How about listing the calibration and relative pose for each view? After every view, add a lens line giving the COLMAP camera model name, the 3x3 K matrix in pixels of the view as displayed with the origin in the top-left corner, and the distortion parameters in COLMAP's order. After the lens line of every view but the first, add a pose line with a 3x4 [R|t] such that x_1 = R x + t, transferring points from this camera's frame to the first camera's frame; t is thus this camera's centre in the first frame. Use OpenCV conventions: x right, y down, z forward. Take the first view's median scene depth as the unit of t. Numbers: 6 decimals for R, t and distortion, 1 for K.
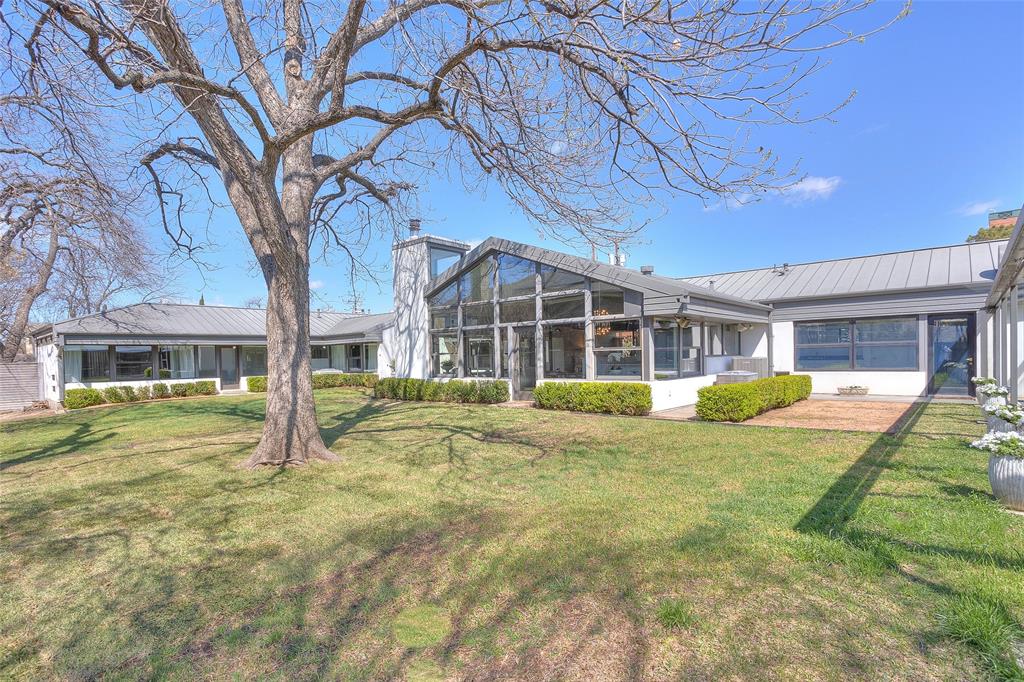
lens RADIAL K [[540.3, 0, 527.8], [0, 540.3, 375.5], [0, 0, 1]] dist [0.020210, 0.000499]
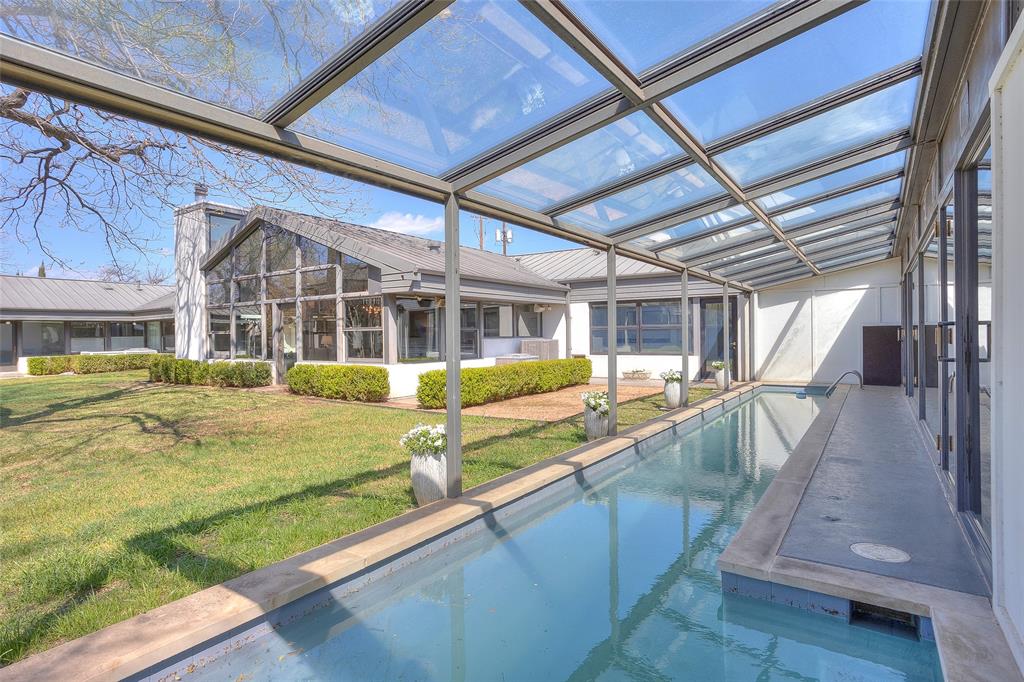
lens RADIAL K [[573.4, 0, 511.4], [0, 573.4, 336.4], [0, 0, 1]] dist [0.034497, 0.003161]
pose [[0.996768, 0.009736, 0.079739, 0.284609], [-0.006893, 0.999333, -0.035850, -0.002678], [-0.080035, 0.035185, 0.996171, 0.003676]]
